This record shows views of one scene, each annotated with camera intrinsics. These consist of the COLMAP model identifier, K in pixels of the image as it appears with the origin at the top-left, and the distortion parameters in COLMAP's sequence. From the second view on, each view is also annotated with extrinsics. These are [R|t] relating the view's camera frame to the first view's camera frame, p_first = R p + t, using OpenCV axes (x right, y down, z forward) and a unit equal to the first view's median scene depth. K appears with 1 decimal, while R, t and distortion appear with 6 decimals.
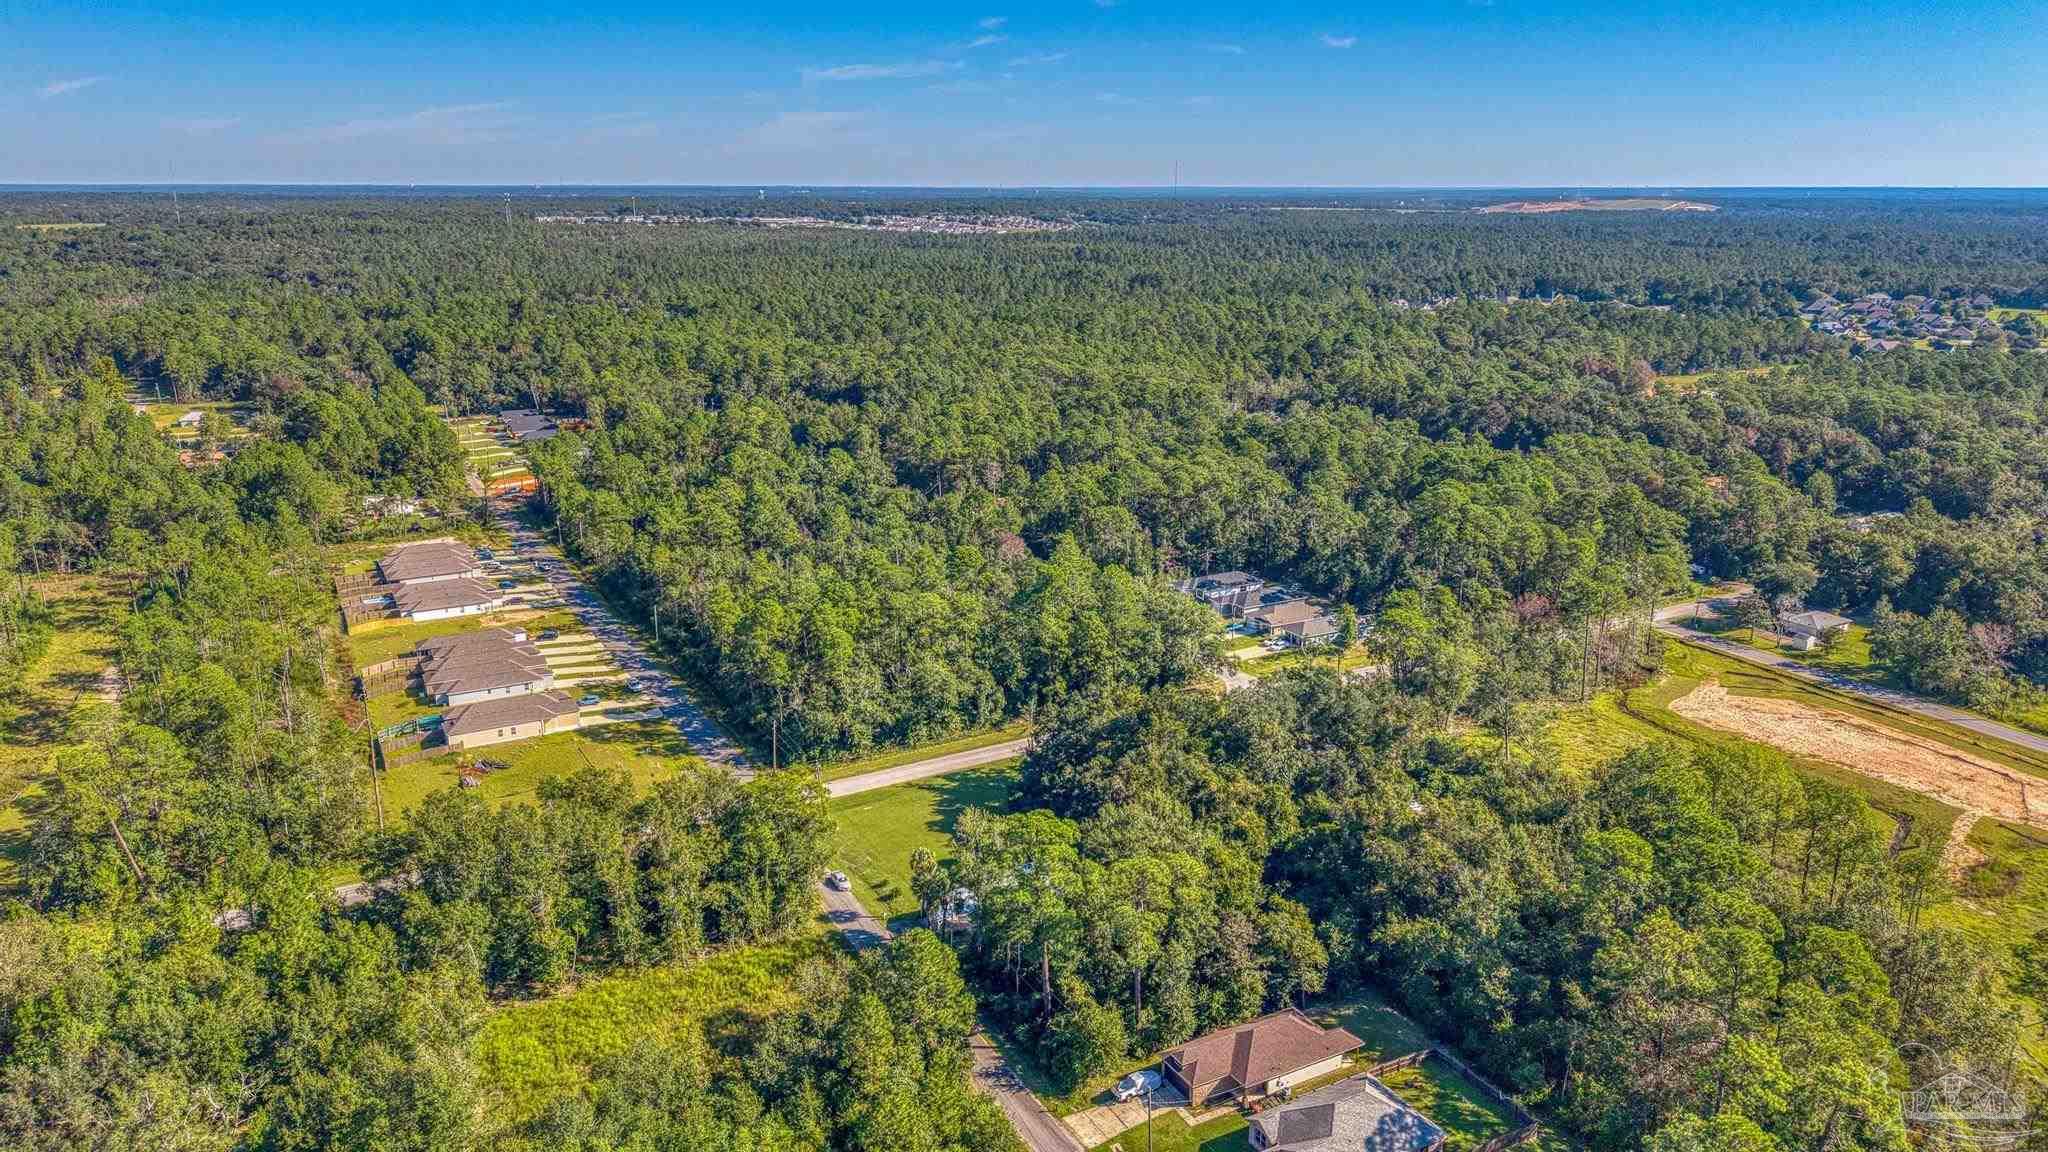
lens RADIAL K [[1392.5, 0, 1027.9], [0, 1392.5, 567.7], [0, 0, 1]] dist [0.021529, -0.026027]
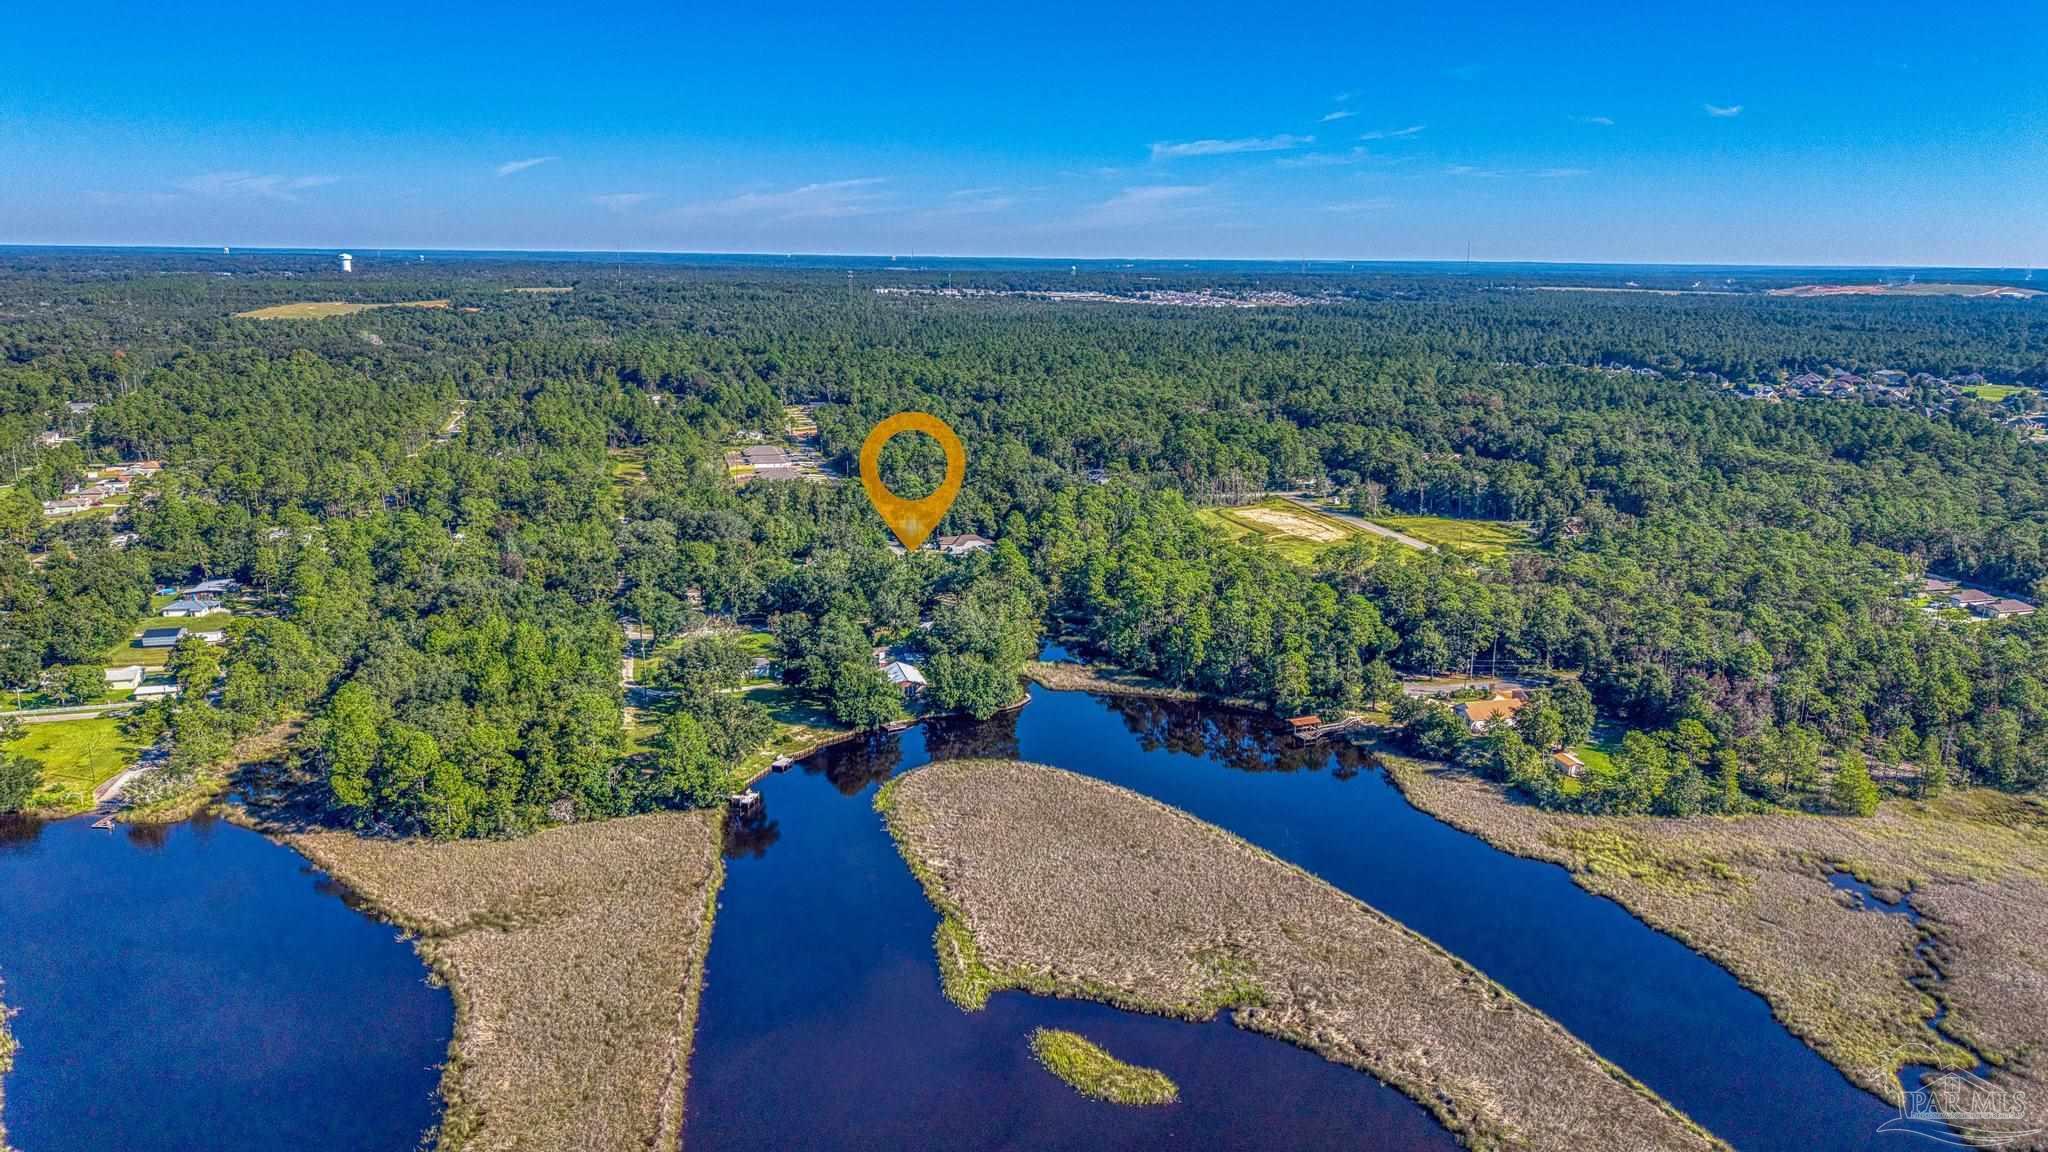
lens RADIAL K [[1392.5, 0, 1025.8], [0, 1392.5, 582.8], [0, 0, 1]] dist [0.021529, -0.026027]
pose [[0.971601, 0.063483, -0.227949, 0.210826], [-0.072150, 0.996946, -0.029884, 0.102427], [0.225356, 0.045481, 0.973214, -0.448575]]
